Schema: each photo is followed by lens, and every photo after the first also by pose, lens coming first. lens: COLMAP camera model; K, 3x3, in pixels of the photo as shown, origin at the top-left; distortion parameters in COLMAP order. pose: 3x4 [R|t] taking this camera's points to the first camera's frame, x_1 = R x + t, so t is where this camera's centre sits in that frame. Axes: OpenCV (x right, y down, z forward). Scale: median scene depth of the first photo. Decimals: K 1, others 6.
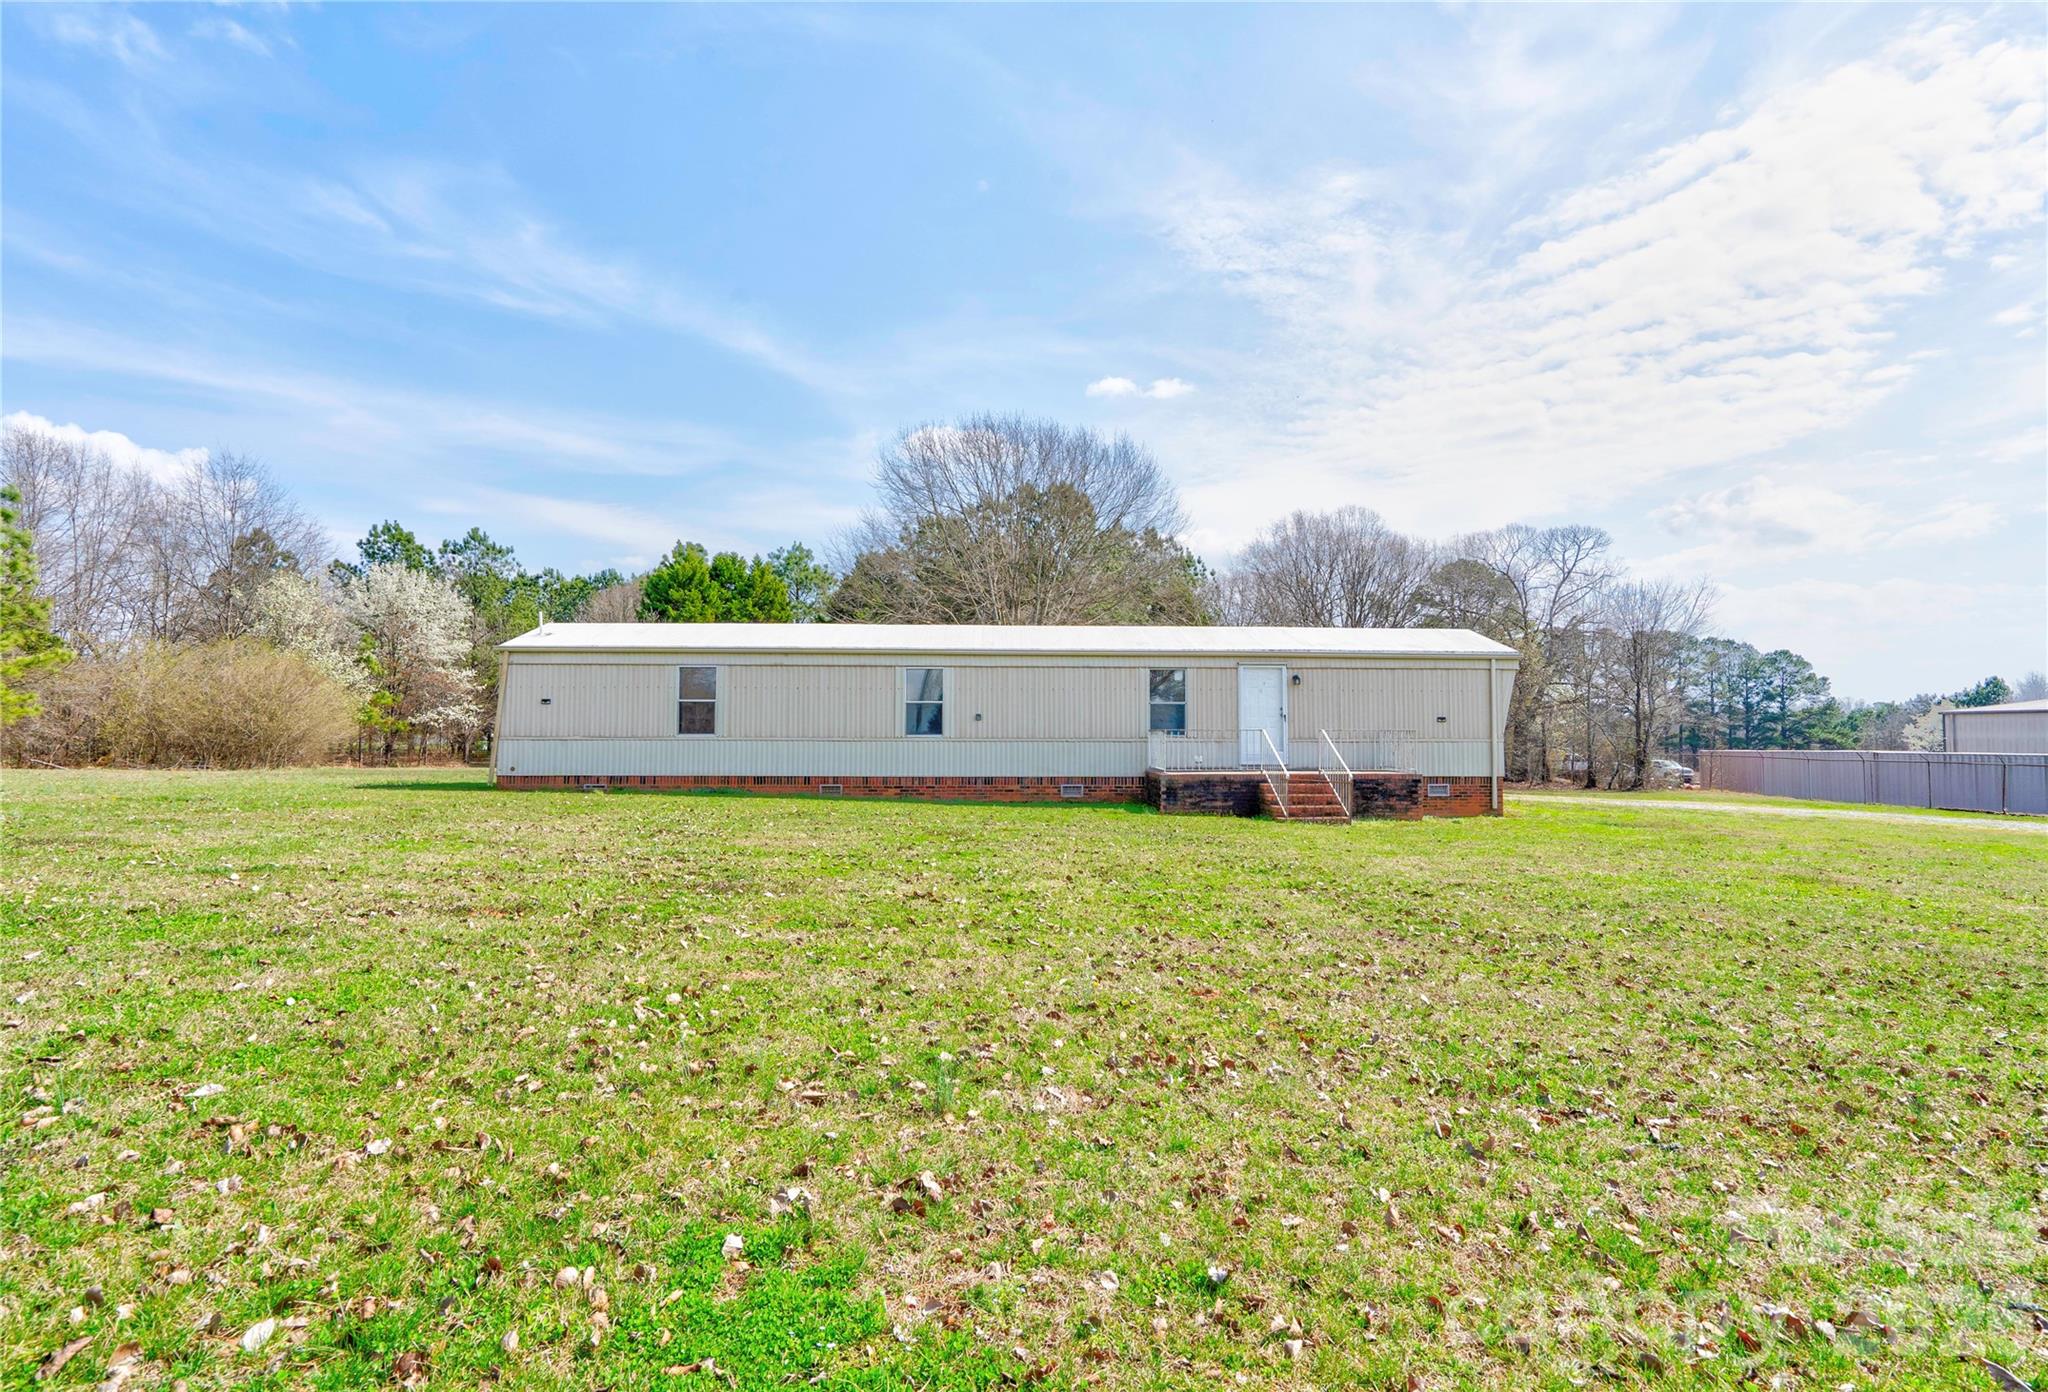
lens RADIAL K [[1000.3, 0, 1030.1], [0, 1000.3, 686.9], [0, 0, 1]] dist [0.000023, 0.002107]
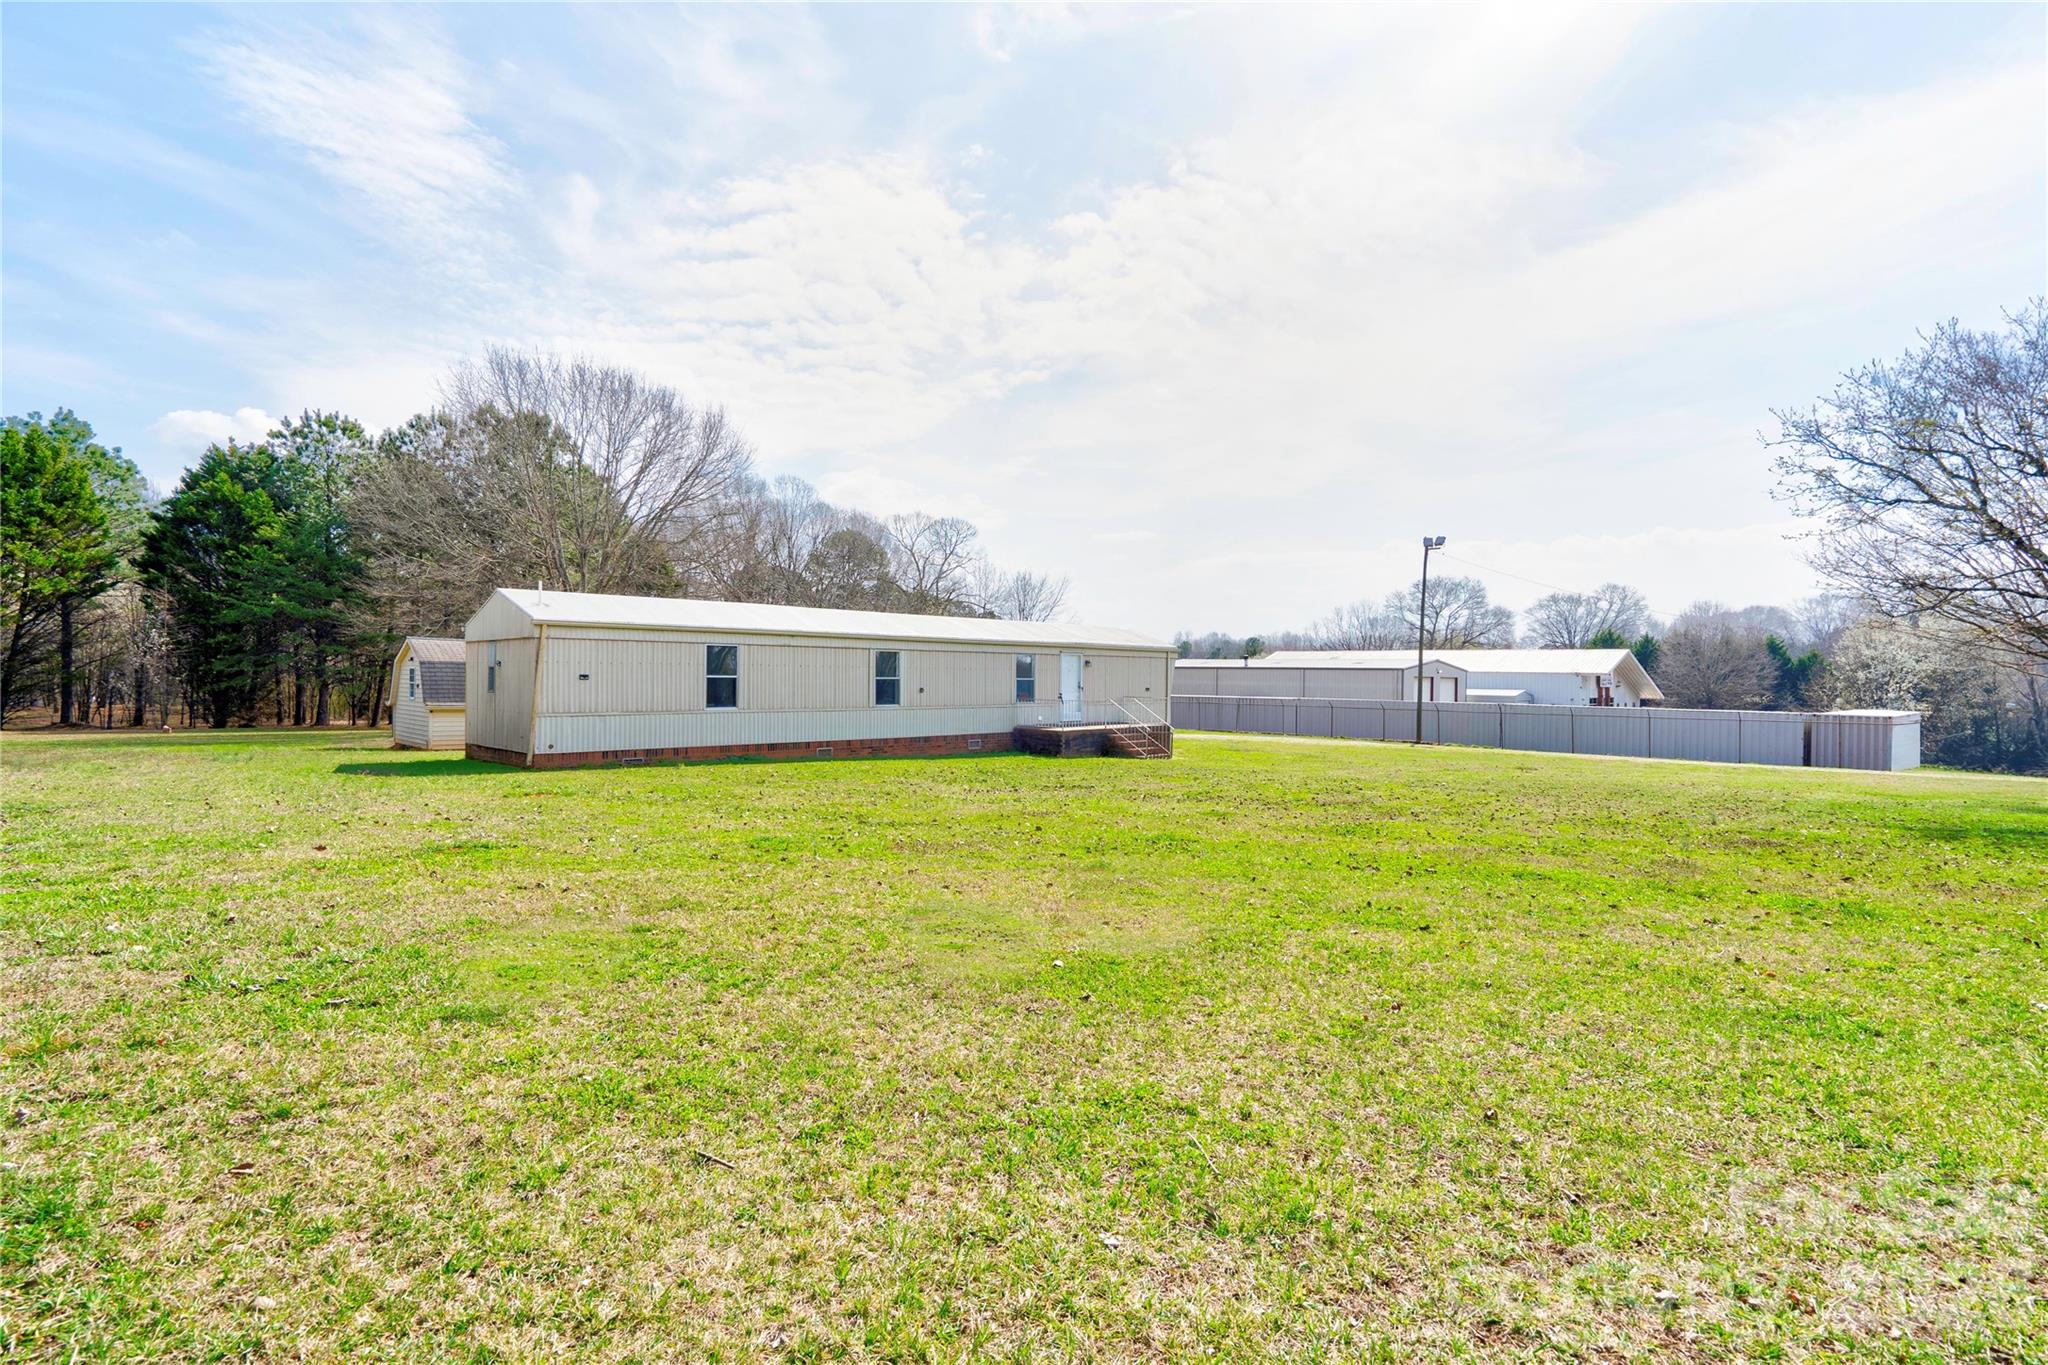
lens RADIAL K [[963.7, 0, 998.8], [0, 963.7, 660.1], [0, 0, 1]] dist [0.003315, 0.007515]
pose [[0.747013, 0.015135, 0.664637, -0.464111], [-0.039332, 0.998996, 0.021458, -0.022165], [-0.663645, -0.042171, 0.746858, 0.010193]]
